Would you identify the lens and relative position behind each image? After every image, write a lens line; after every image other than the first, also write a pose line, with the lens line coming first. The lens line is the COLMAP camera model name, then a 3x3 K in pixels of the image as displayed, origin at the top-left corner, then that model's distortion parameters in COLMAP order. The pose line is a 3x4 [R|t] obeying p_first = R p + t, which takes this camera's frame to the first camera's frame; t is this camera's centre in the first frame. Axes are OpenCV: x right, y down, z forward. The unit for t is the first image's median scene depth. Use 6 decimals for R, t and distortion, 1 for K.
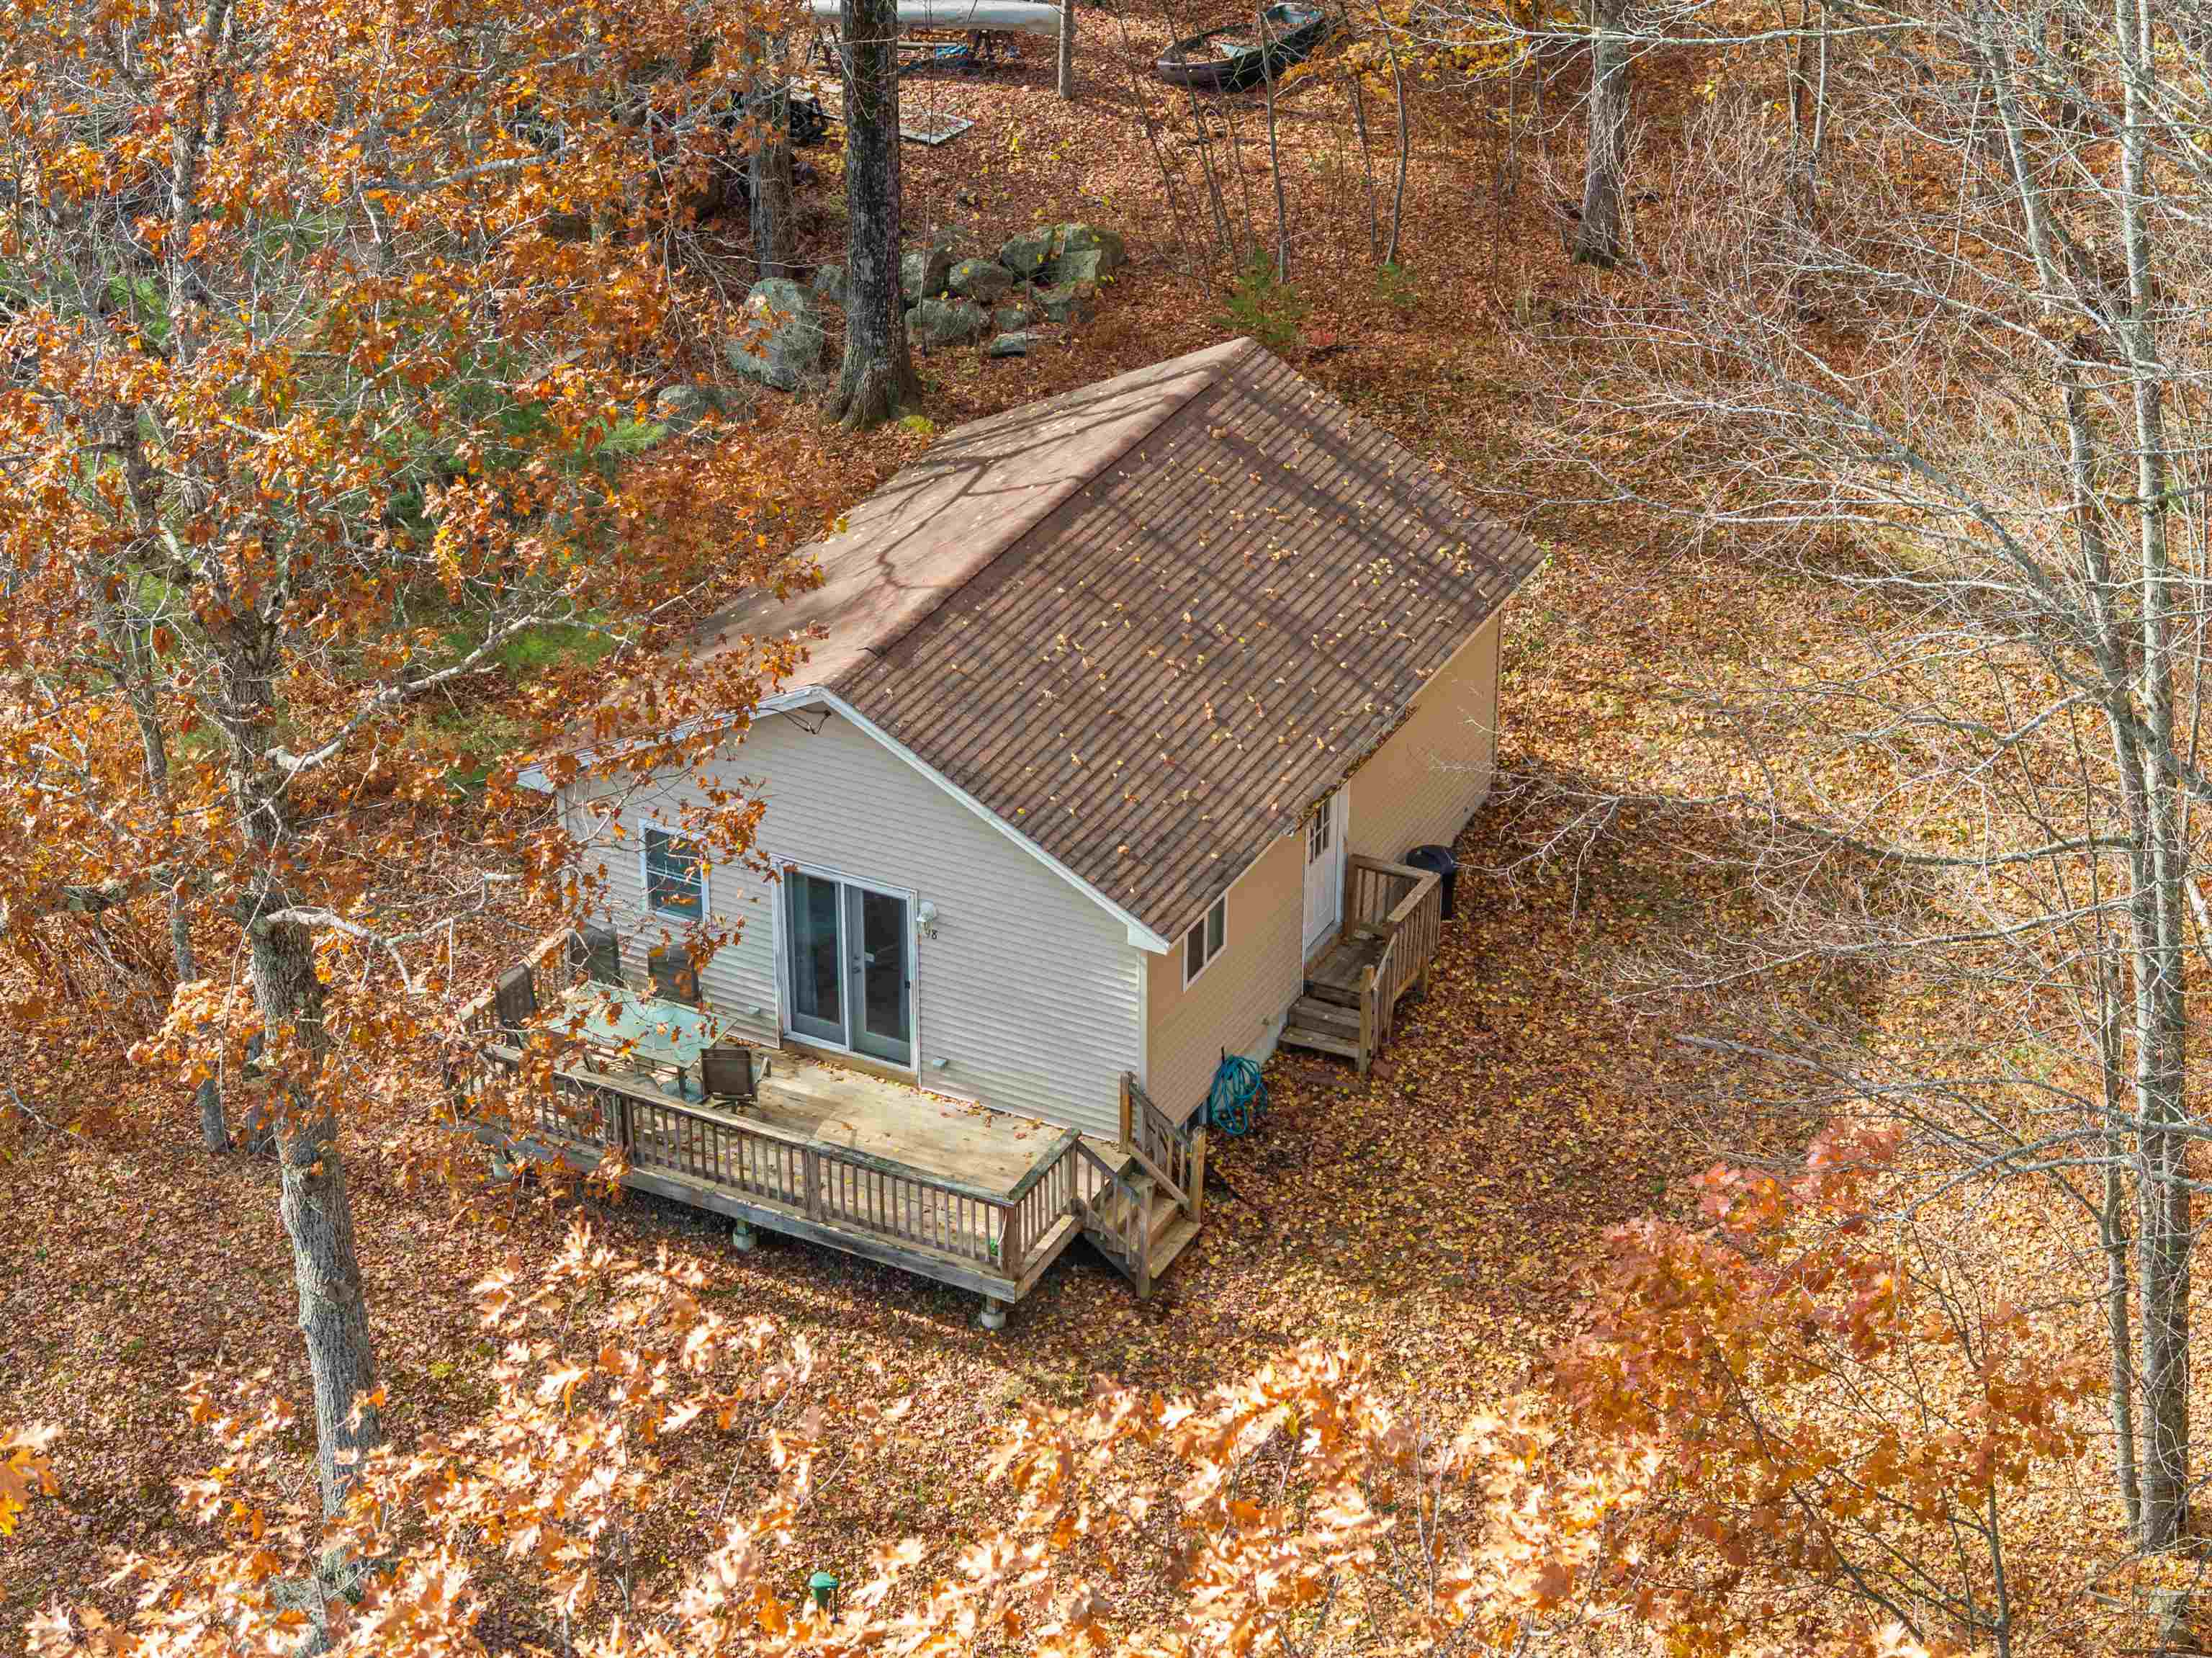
lens RADIAL K [[4520.0, 0, 1102.4], [0, 4520.0, 1063.0], [0, 0, 1]] dist [-0.021351, 0.156375]
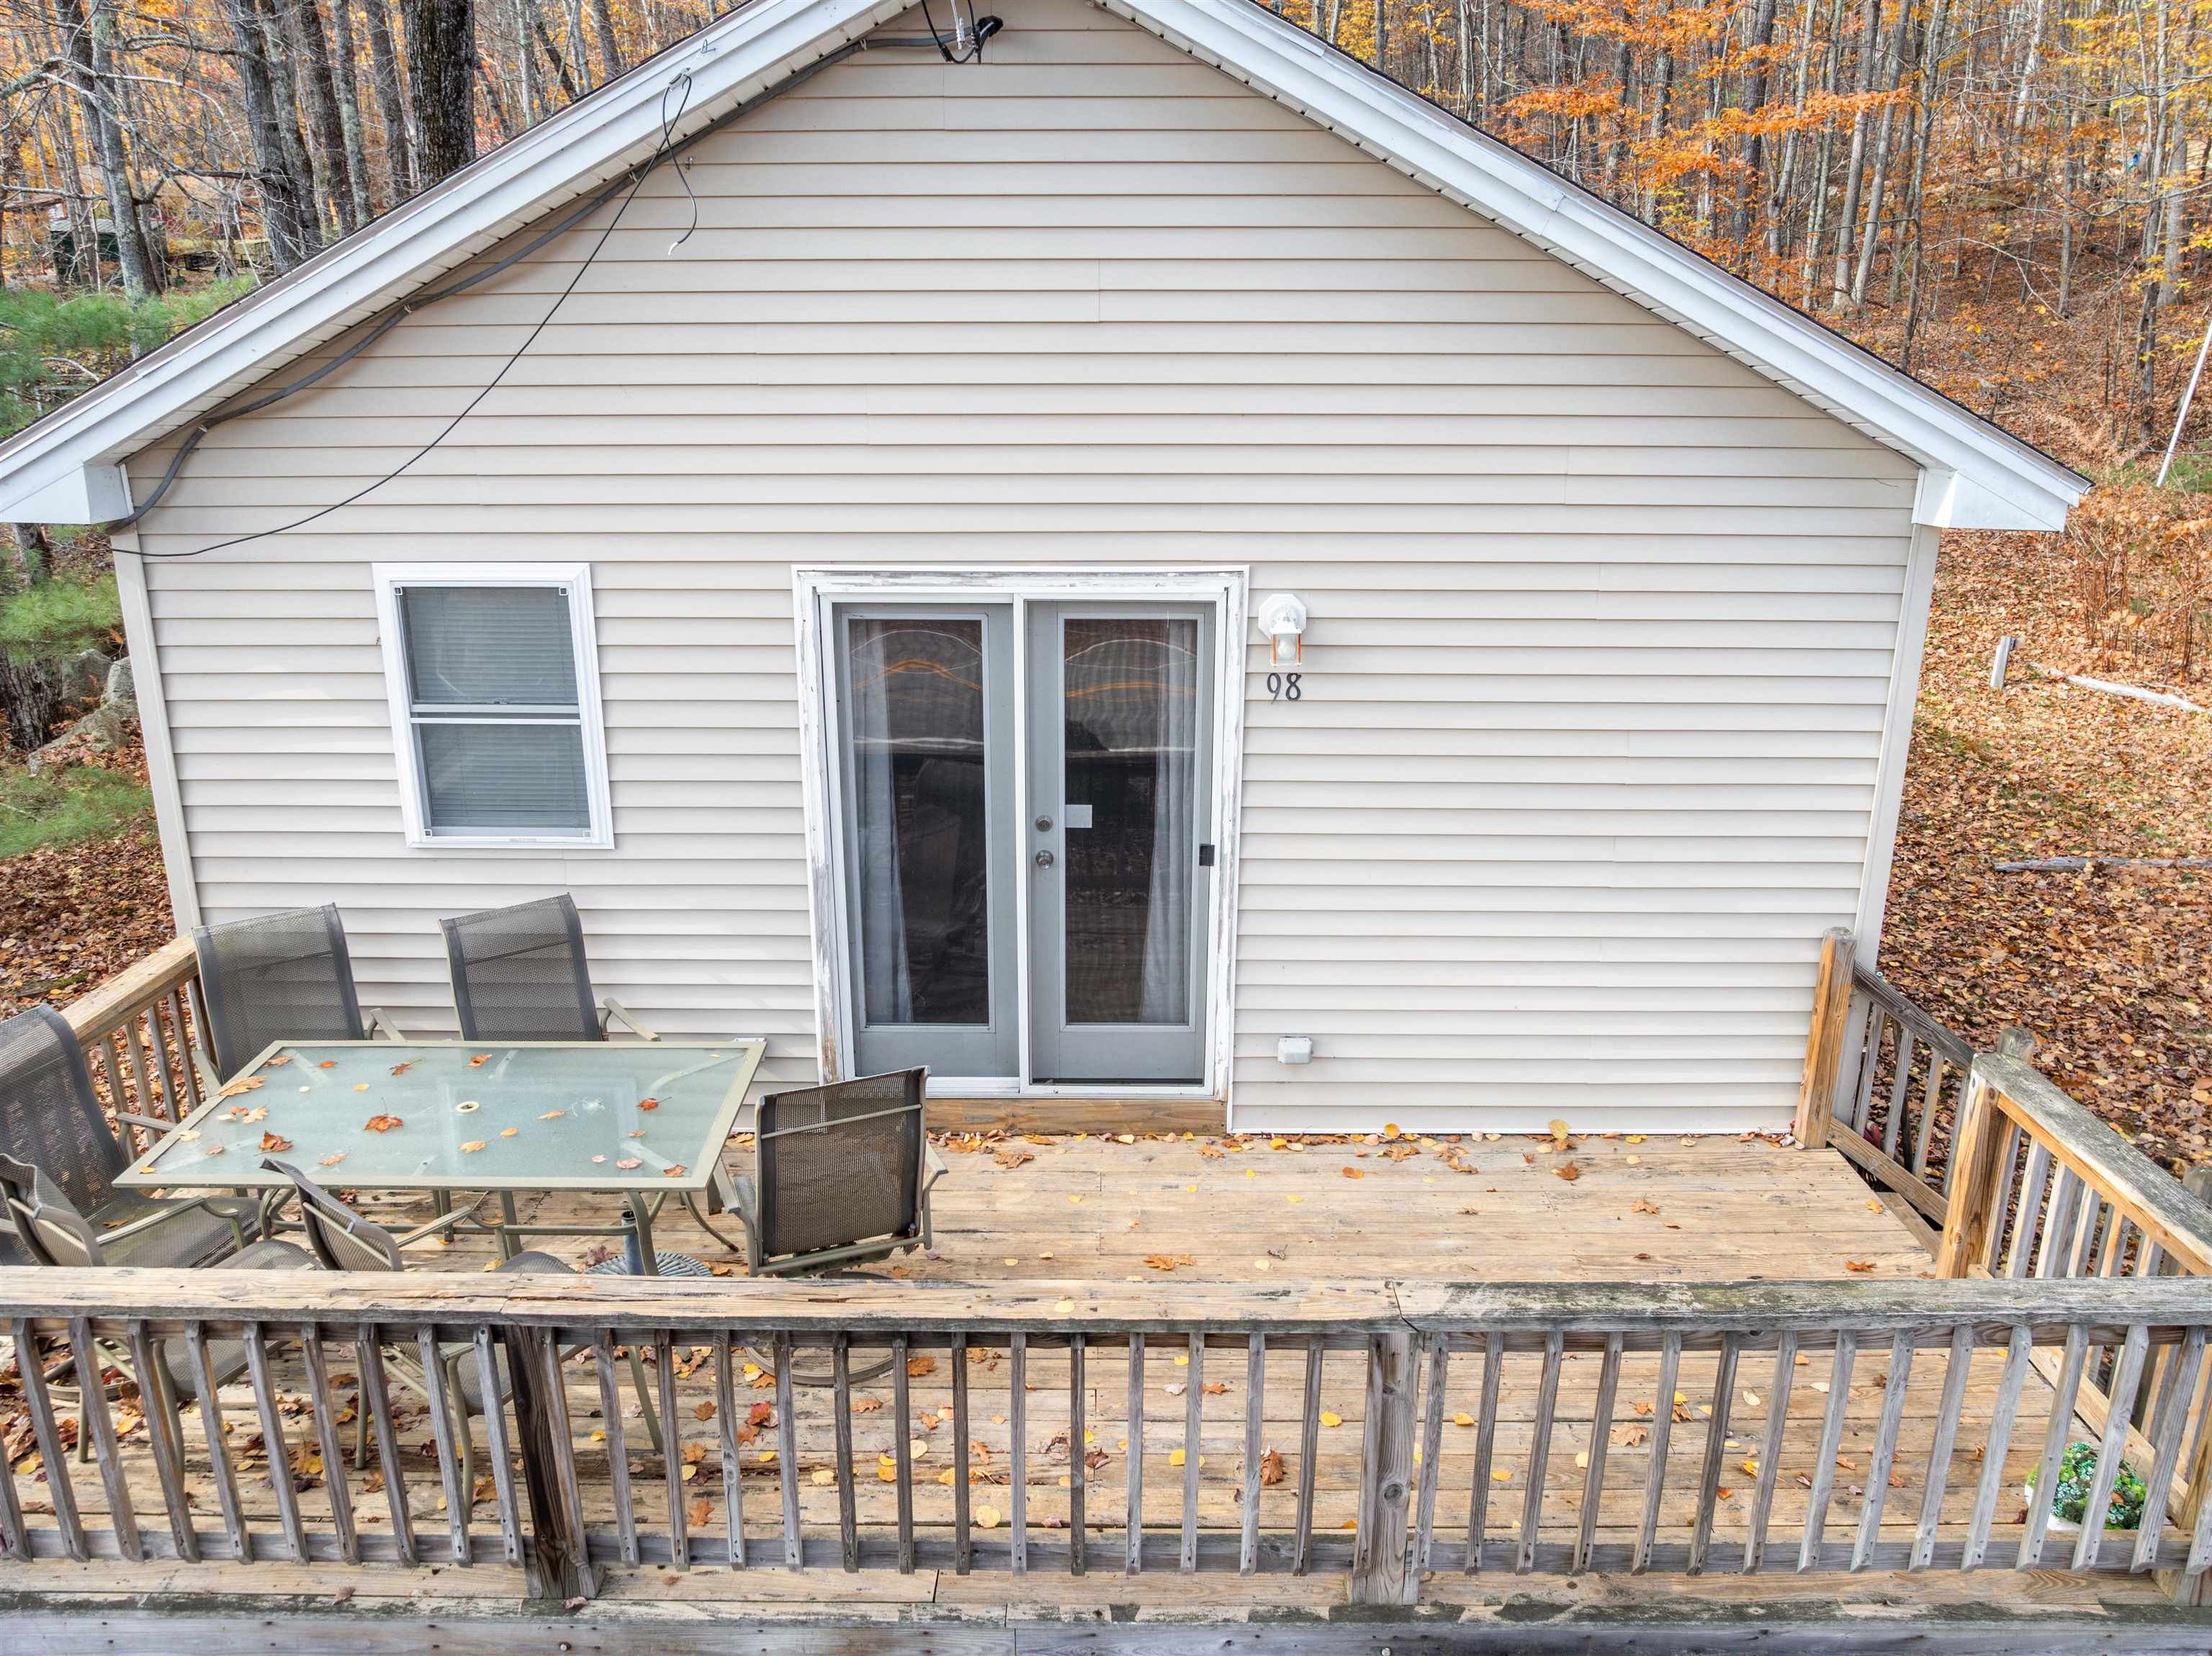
lens RADIAL K [[1557.4, 0, 1119.2], [0, 1557.4, 828.4], [0, 0, 1]] dist [-0.036032, -0.001604]
pose [[0.891156, -0.123699, 0.436508, -0.107996], [0.236408, 0.947782, -0.214057, 0.007150], [-0.387236, 0.293952, 0.873865, 0.887245]]
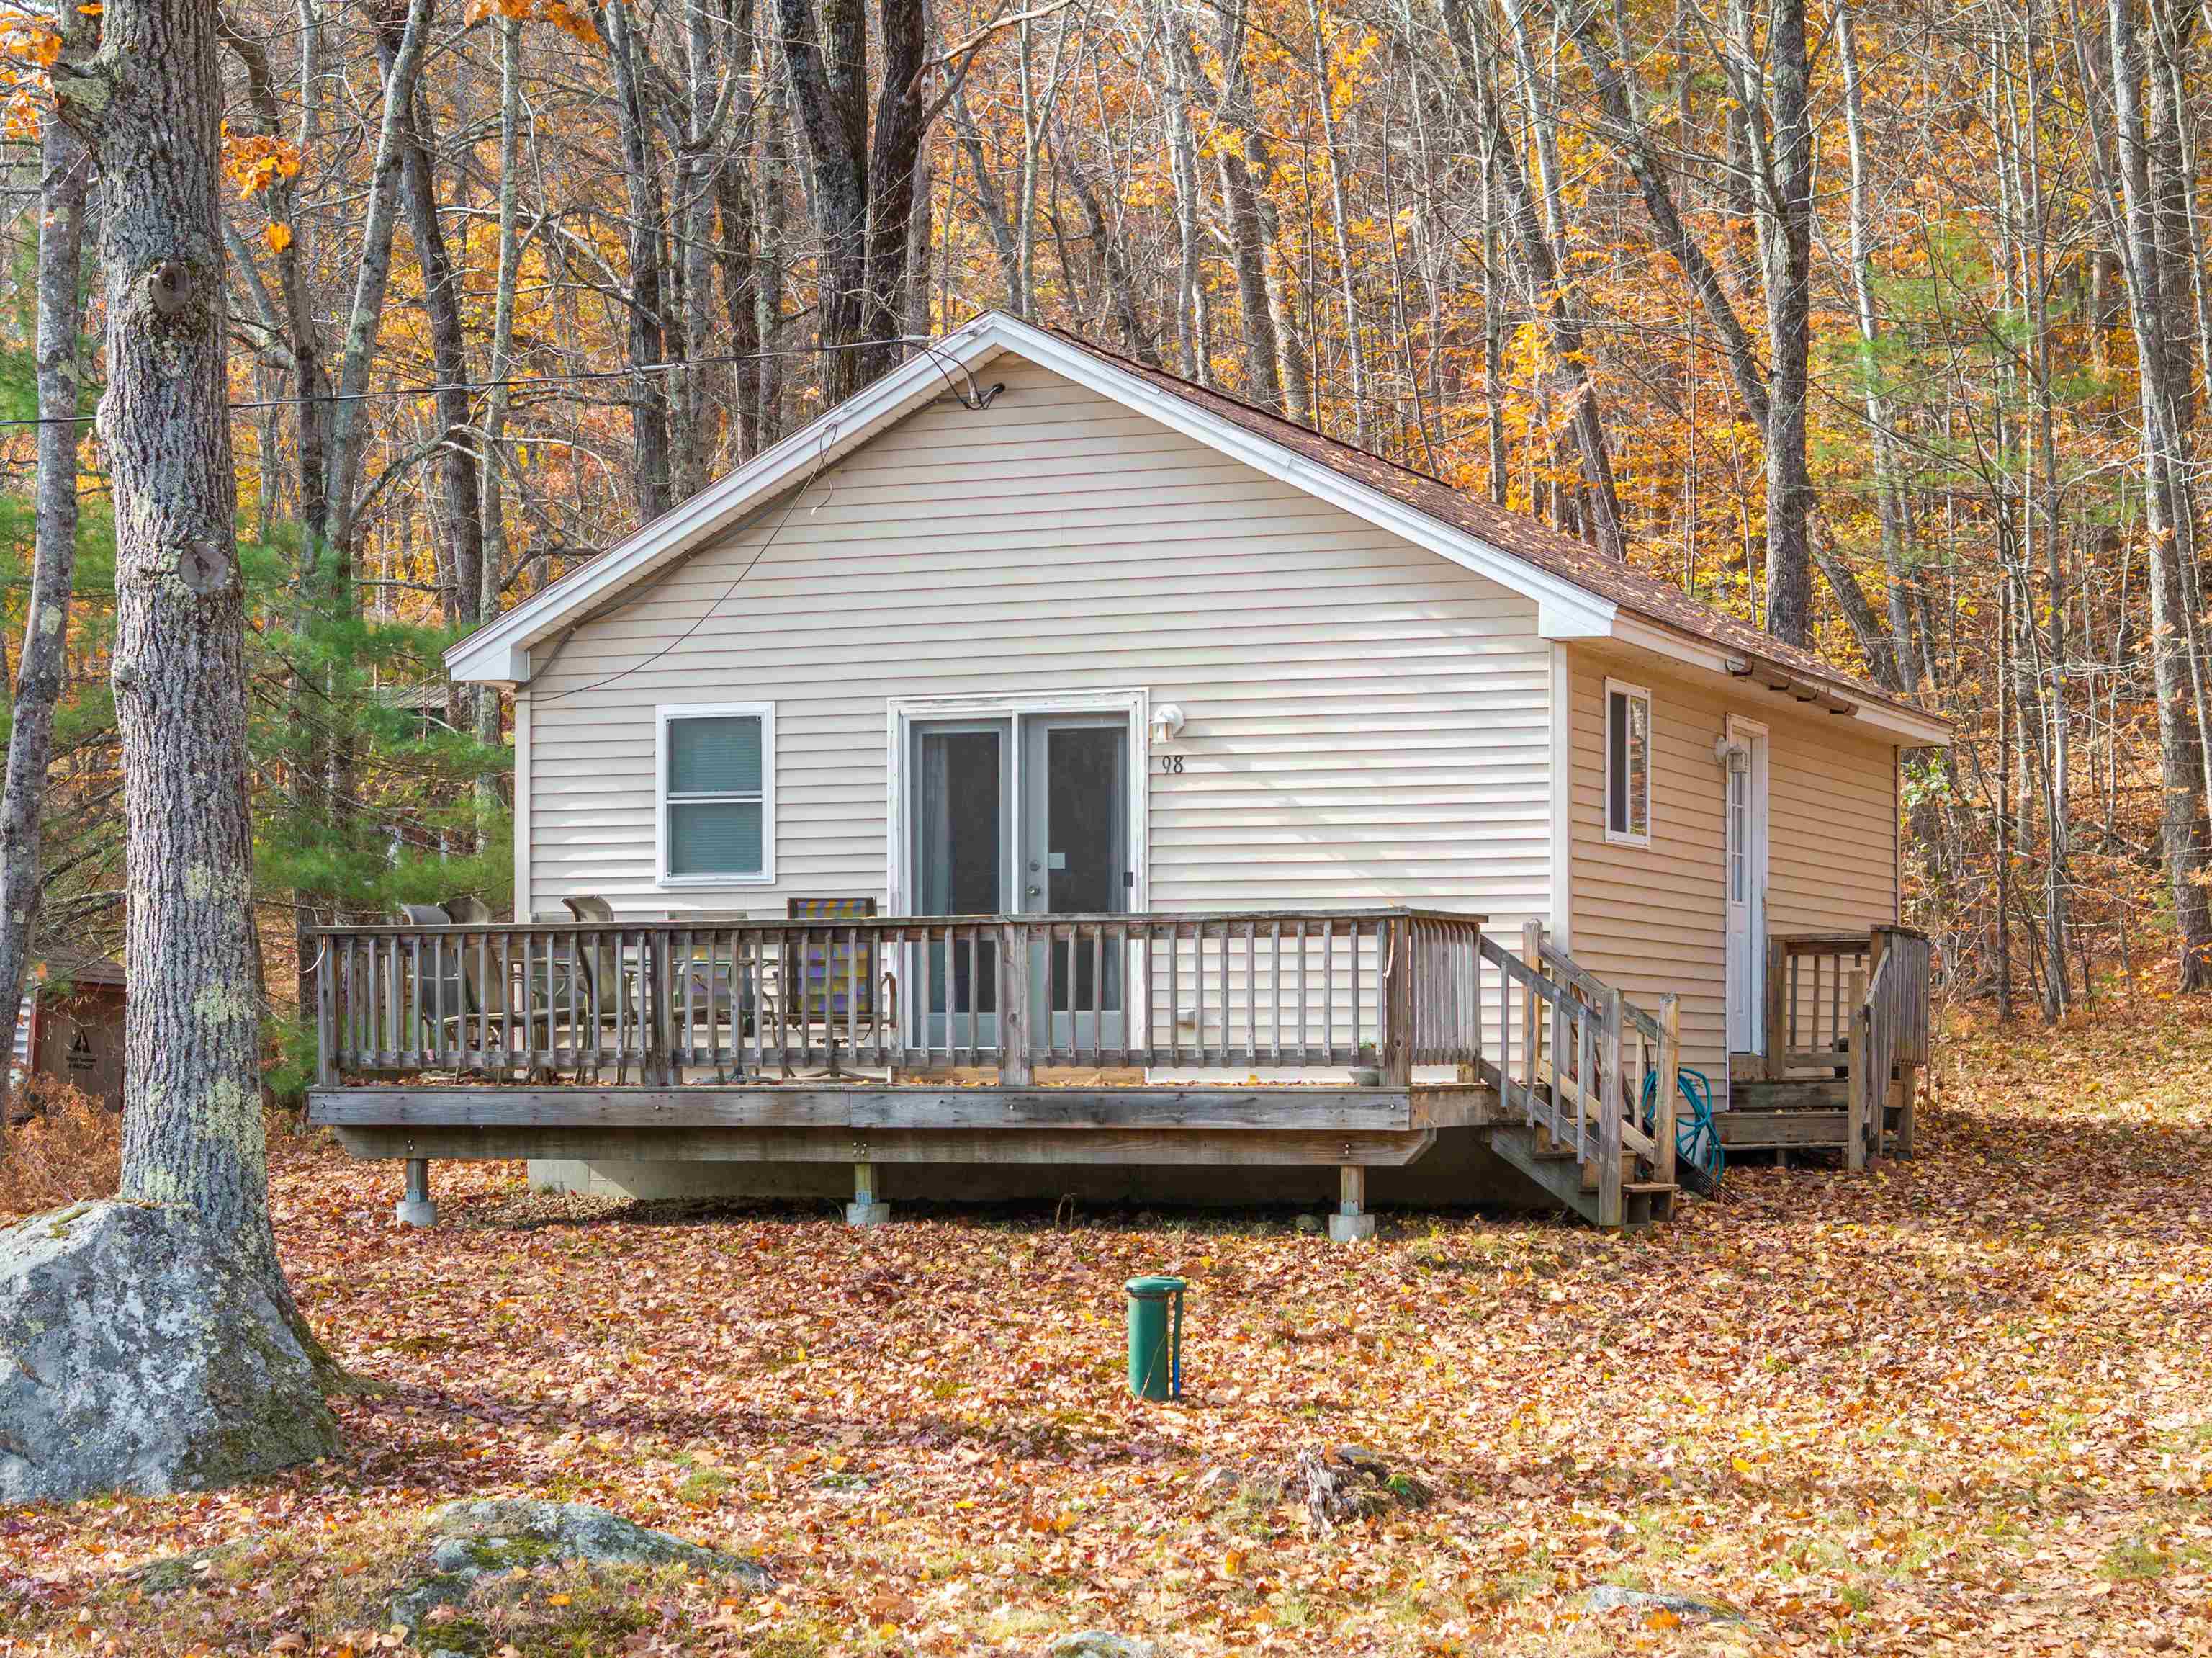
lens RADIAL K [[4520.0, 0, 1102.4], [0, 4520.0, 1063.0], [0, 0, 1]] dist [-0.021351, 0.156375]
pose [[0.996096, 0.000504, 0.088280, -0.098406], [0.046650, 0.845957, -0.531207, 0.314960], [-0.074949, 0.533251, 0.842630, 0.519444]]
